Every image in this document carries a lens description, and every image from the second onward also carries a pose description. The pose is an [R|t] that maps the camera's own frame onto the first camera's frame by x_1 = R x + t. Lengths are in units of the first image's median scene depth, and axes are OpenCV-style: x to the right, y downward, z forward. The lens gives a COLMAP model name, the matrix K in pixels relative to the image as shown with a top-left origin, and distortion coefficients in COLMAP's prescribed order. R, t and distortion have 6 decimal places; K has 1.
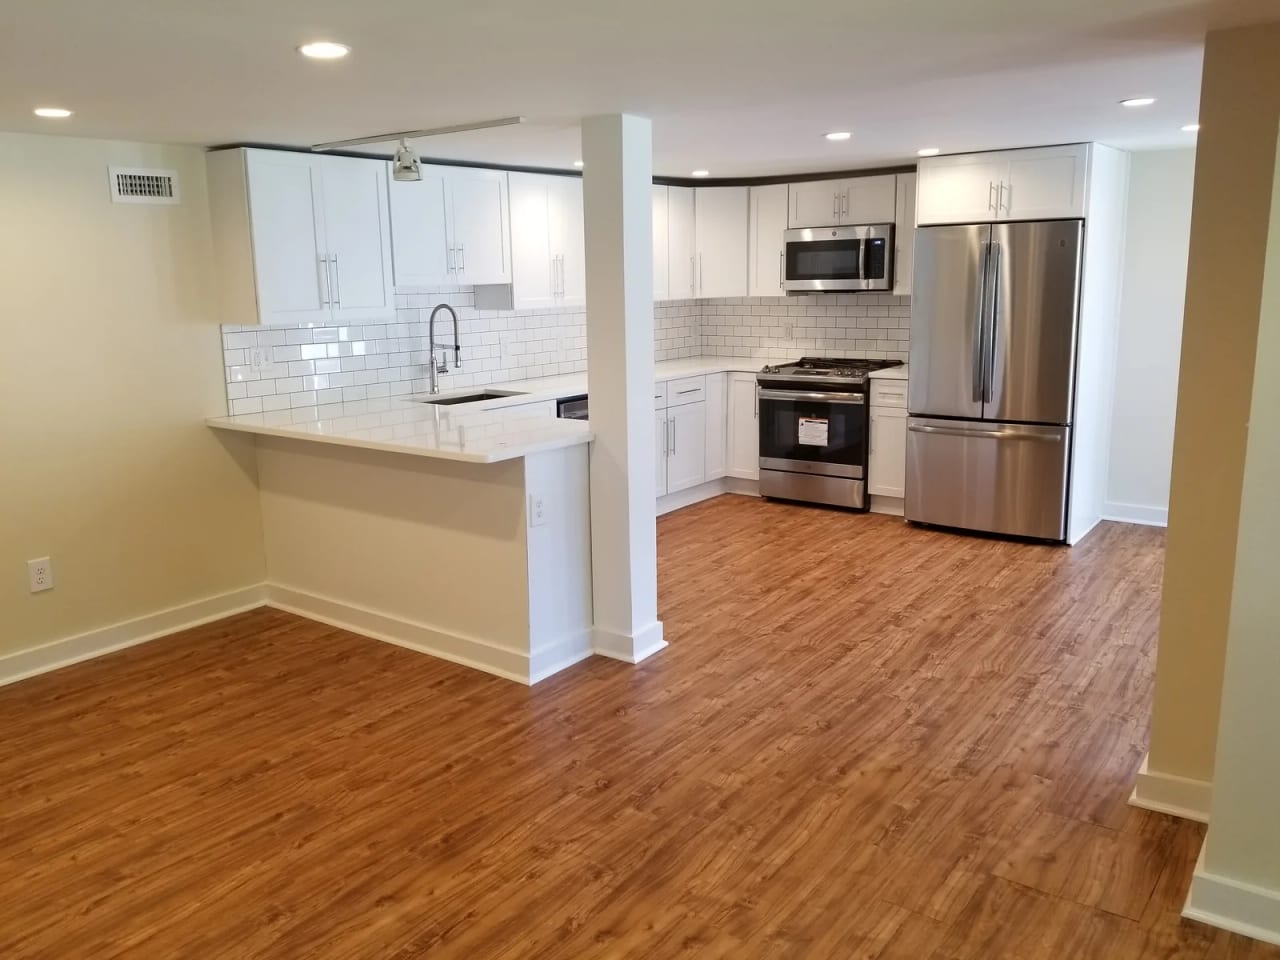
lens RADIAL K [[1000.5, 0, 638.2], [0, 1000.5, 469.4], [0, 0, 1]] dist [0.078634, -0.115098]
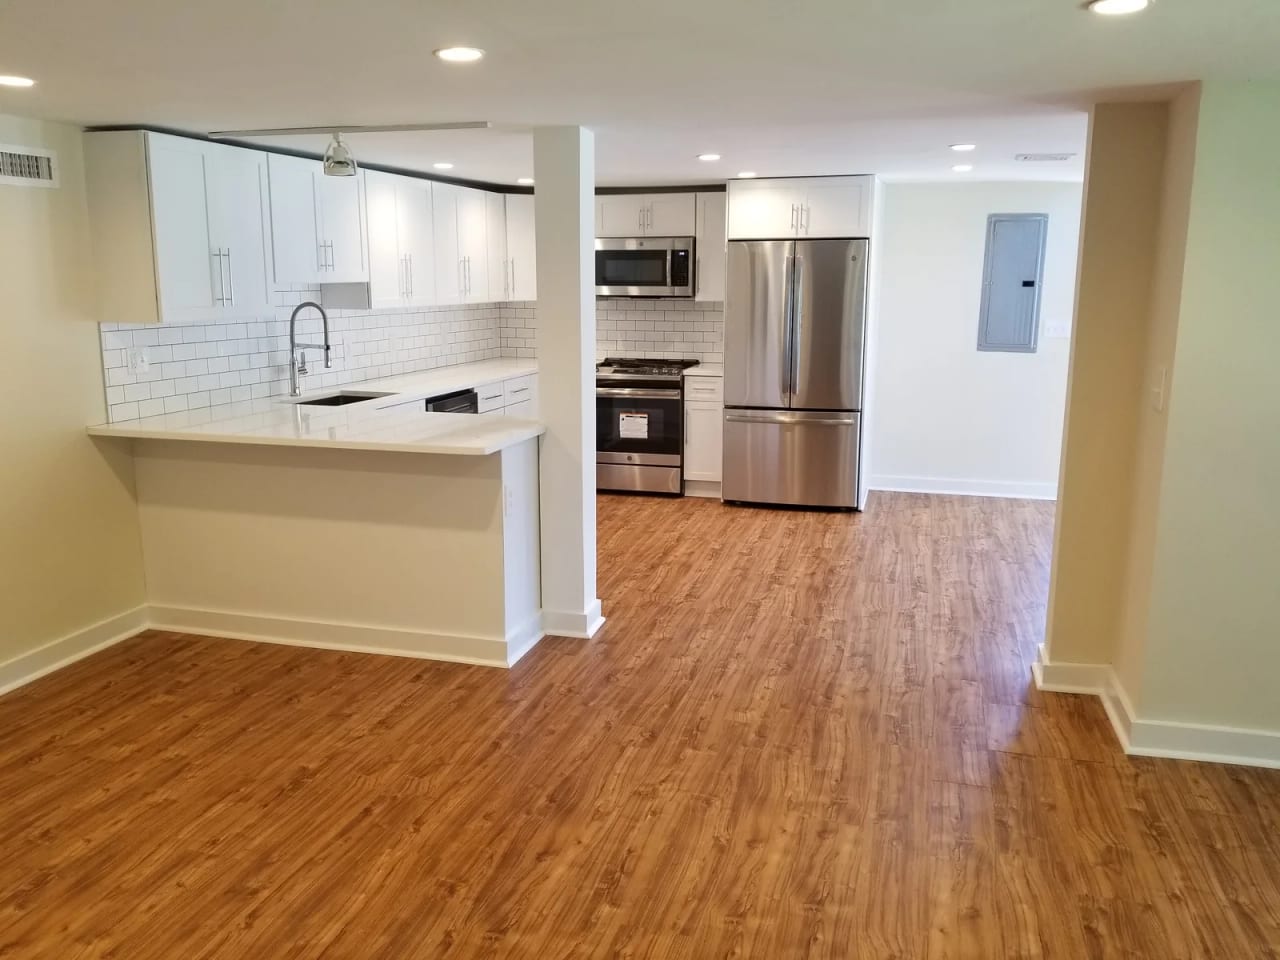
lens RADIAL K [[999.3, 0, 640.0], [0, 999.3, 480.0], [0, 0, 1]] dist [0.109310, -0.178234]
pose [[0.930789, -0.052459, 0.361773, -0.307918], [0.051500, 0.998597, 0.012301, 0.012304], [-0.361911, 0.007182, 0.932185, -0.022259]]
